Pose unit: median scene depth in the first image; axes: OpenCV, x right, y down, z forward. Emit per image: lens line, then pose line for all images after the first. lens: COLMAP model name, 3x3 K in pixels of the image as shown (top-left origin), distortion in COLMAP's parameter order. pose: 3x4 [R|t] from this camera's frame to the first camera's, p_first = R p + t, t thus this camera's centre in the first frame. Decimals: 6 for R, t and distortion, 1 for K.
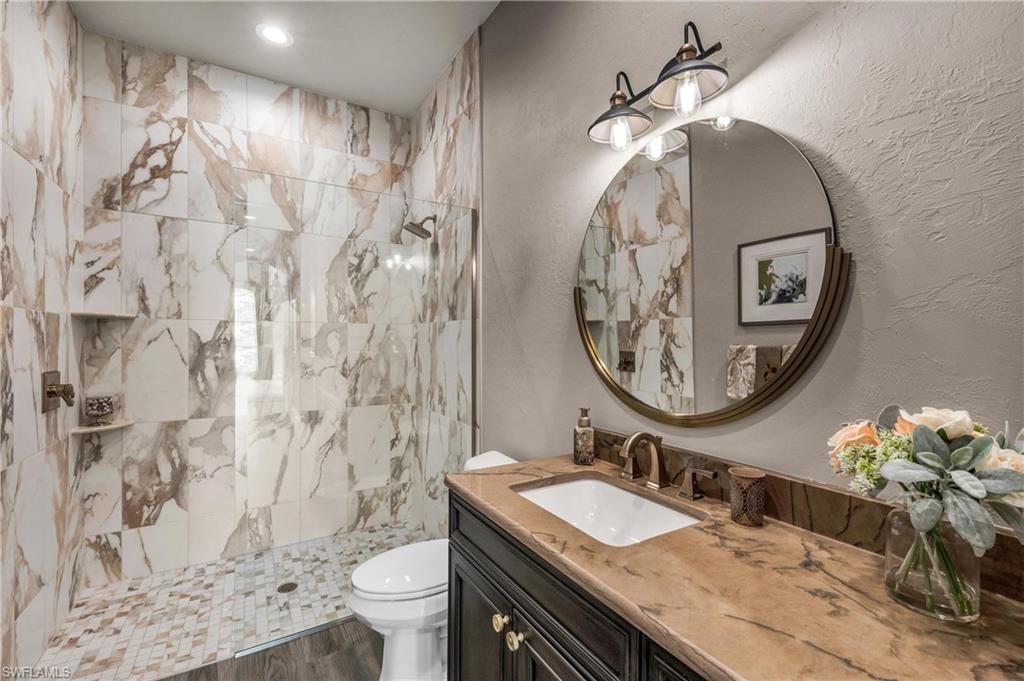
lens RADIAL K [[436.4, 0, 513.6], [0, 436.4, 340.2], [0, 0, 1]] dist [0.001335, 0.000080]
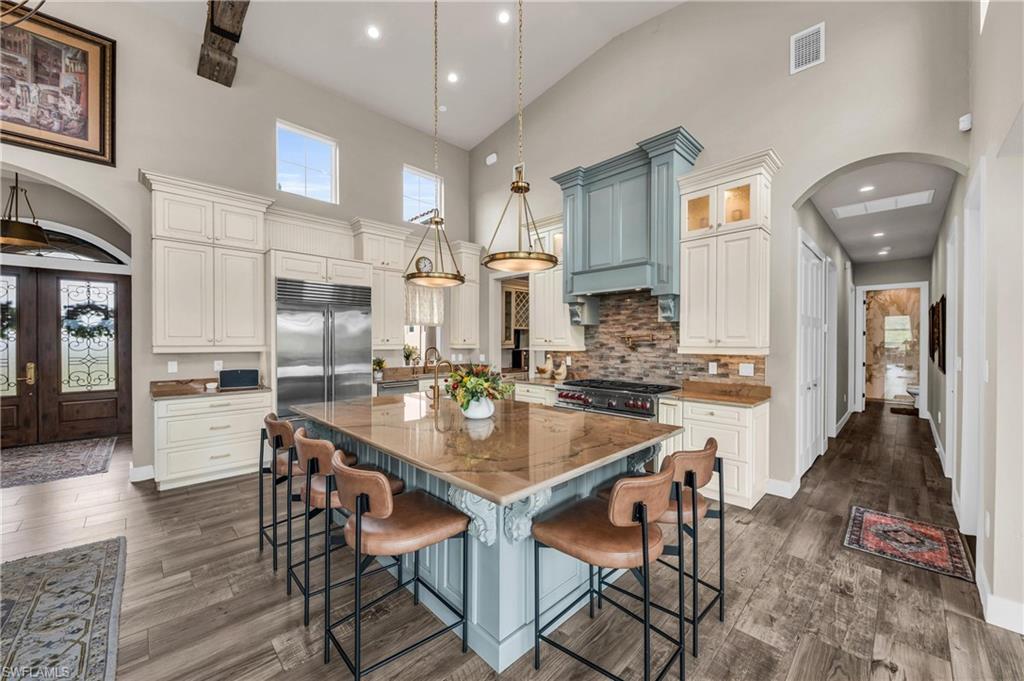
lens RADIAL K [[380.9, 0, 513.0], [0, 380.9, 343.7], [0, 0, 1]] dist [0.012423, -0.005656]
pose [[0.228790, 0.006130, -0.973456, 2.057043], [0.002188, 0.999974, 0.006811, -0.054758], [0.973473, -0.003688, 0.228771, -3.216147]]
